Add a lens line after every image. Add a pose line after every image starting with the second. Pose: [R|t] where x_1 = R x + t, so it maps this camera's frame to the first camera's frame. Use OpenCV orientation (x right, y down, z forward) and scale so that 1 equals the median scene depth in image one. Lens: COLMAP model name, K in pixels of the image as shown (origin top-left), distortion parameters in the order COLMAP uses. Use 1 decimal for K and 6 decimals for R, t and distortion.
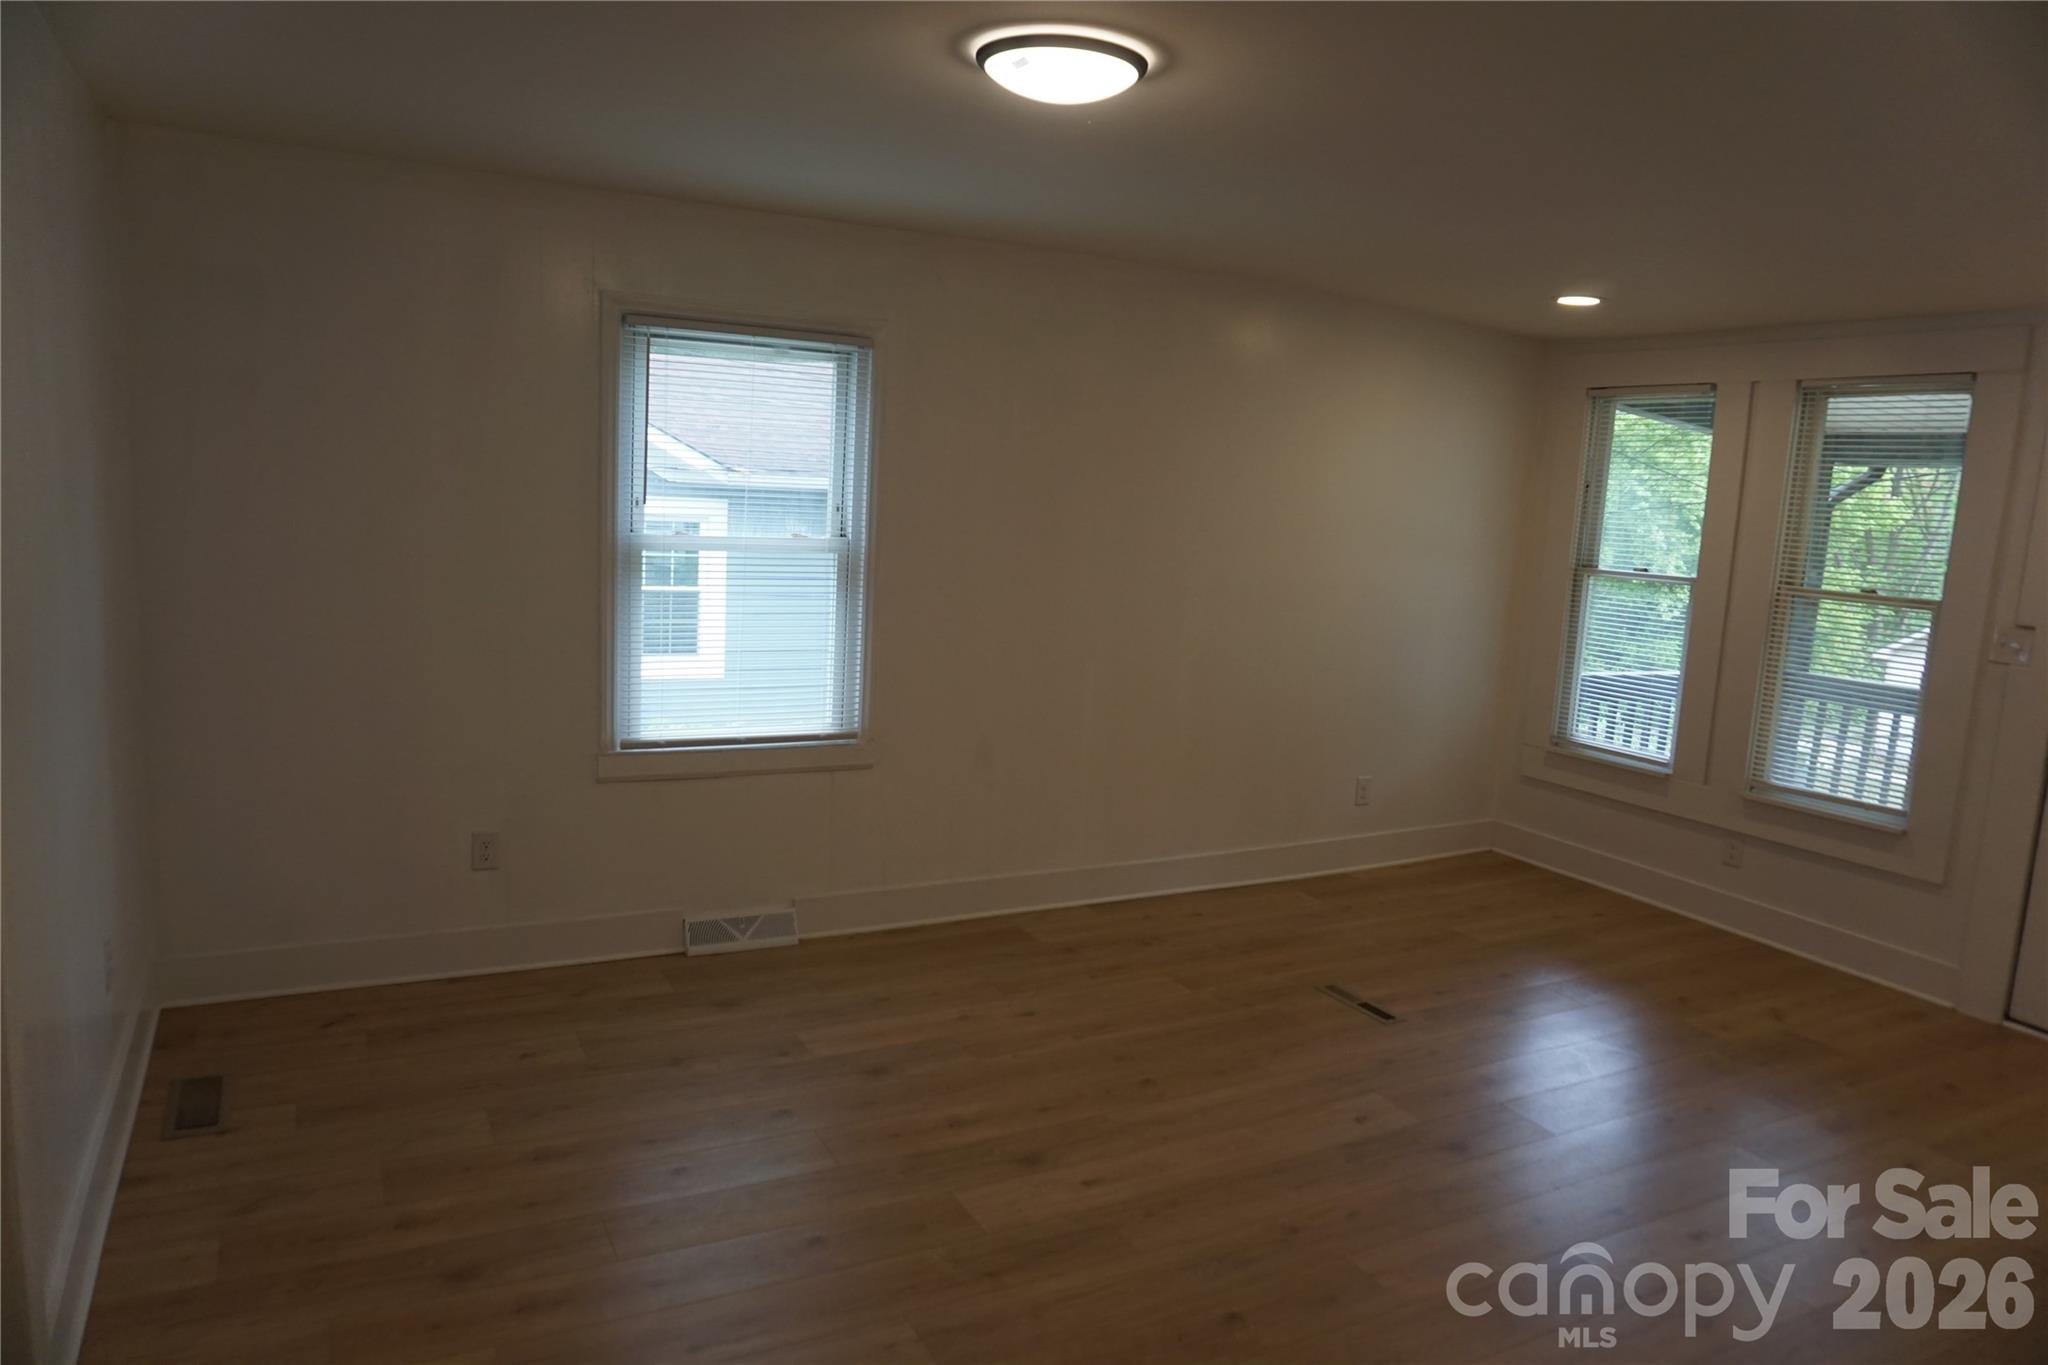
lens RADIAL K [[1371.7, 0, 1018.3], [0, 1371.7, 684.0], [0, 0, 1]] dist [-0.053134, 0.038313]
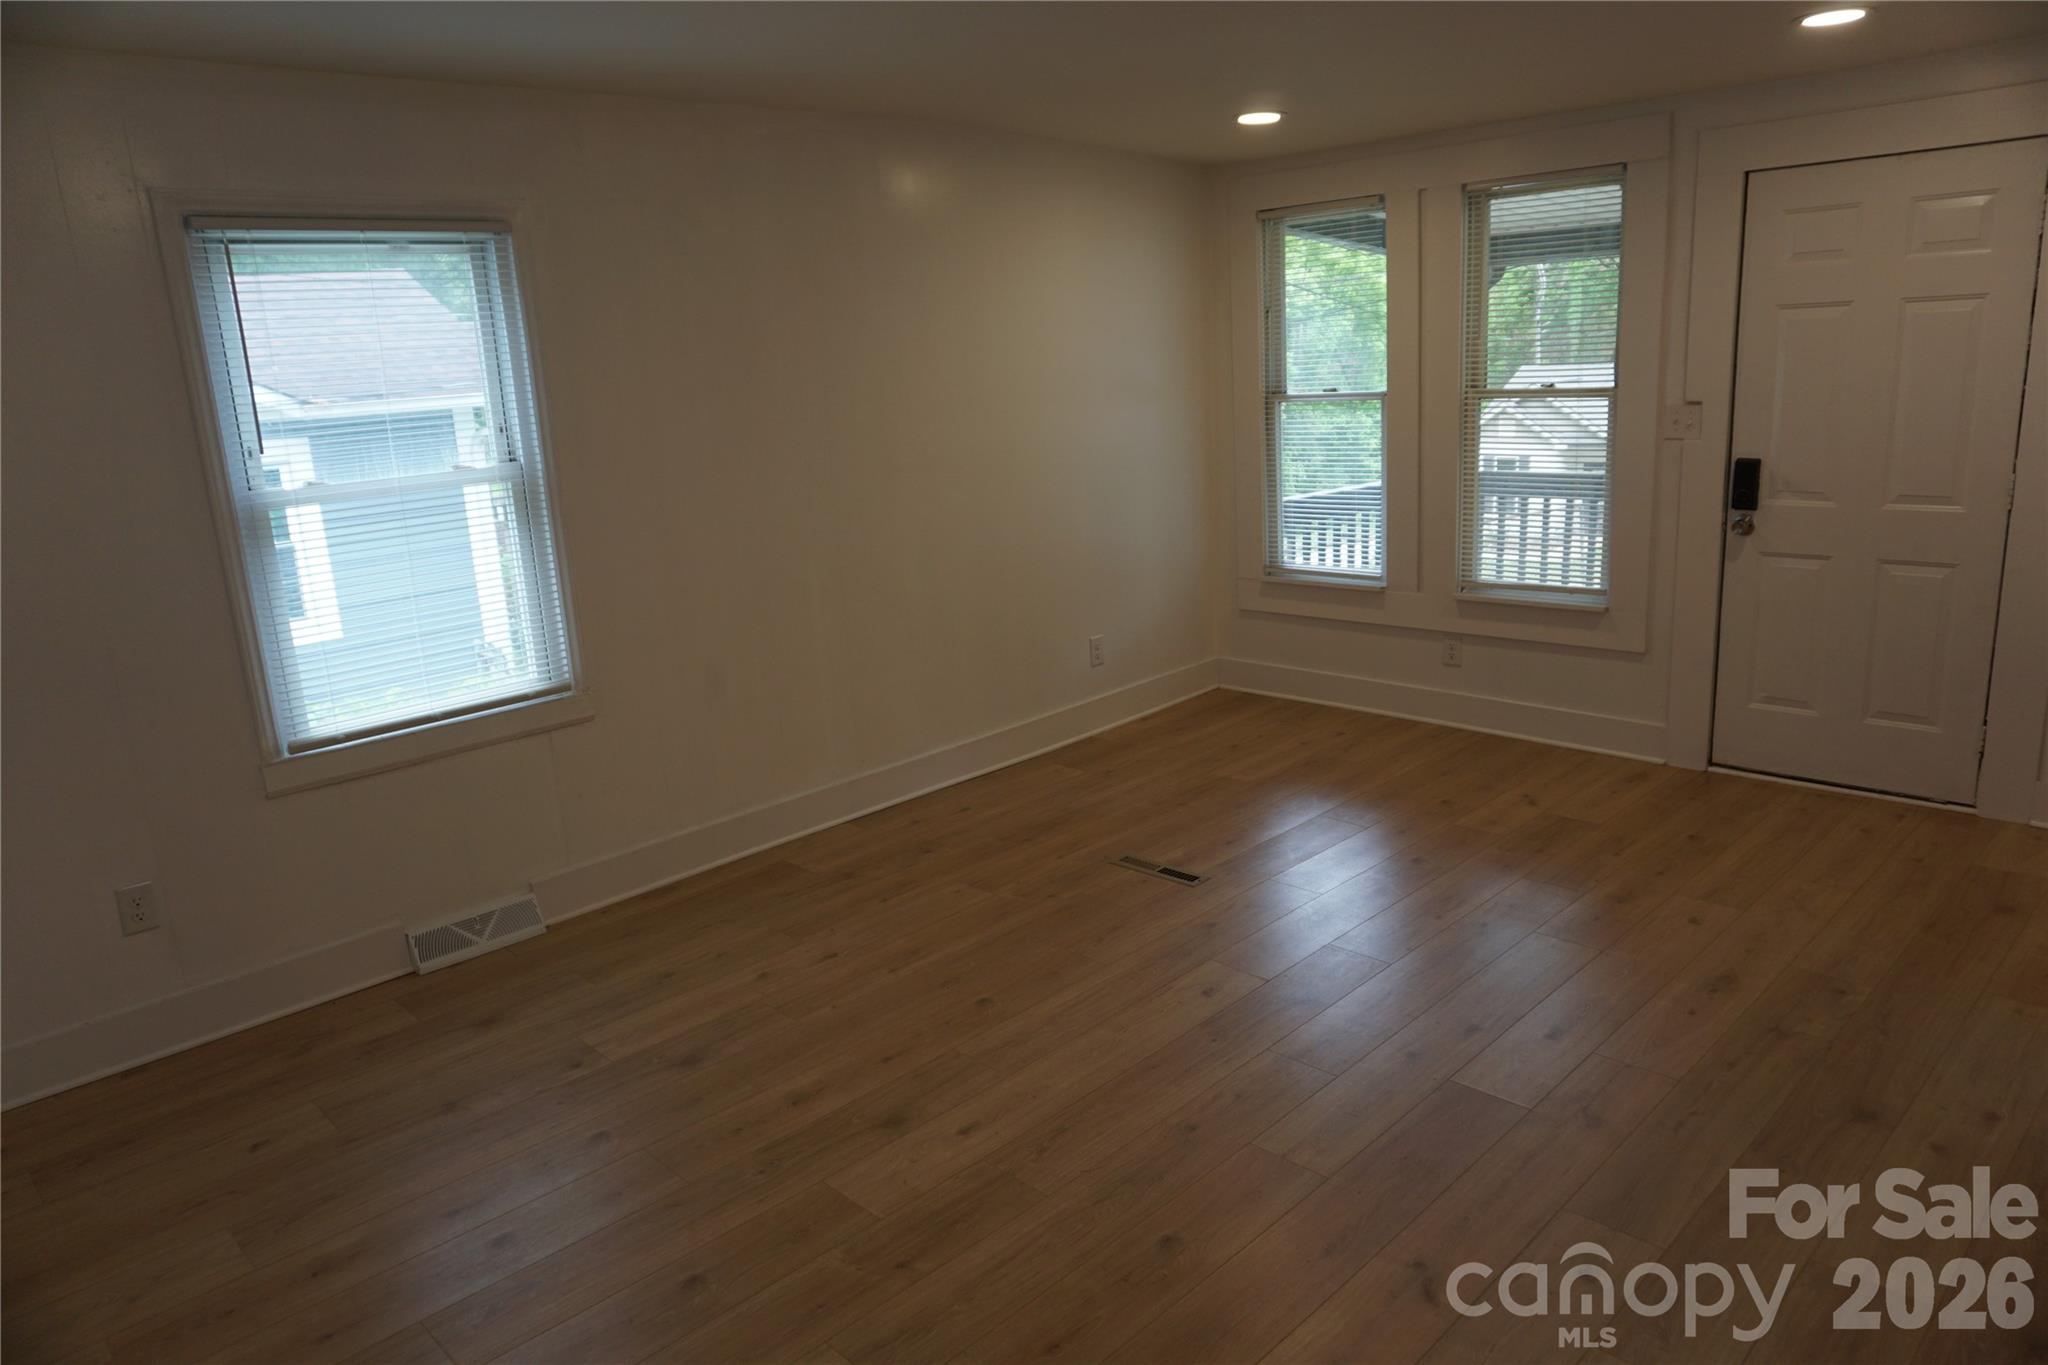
lens RADIAL K [[1371.7, 0, 1024.7], [0, 1371.7, 688.2], [0, 0, 1]] dist [-0.053134, 0.038313]
pose [[0.951715, -0.171455, 0.254641, -0.065792], [0.146872, 0.982709, 0.112748, -0.017635], [-0.269569, -0.069904, 0.960440, 0.089627]]
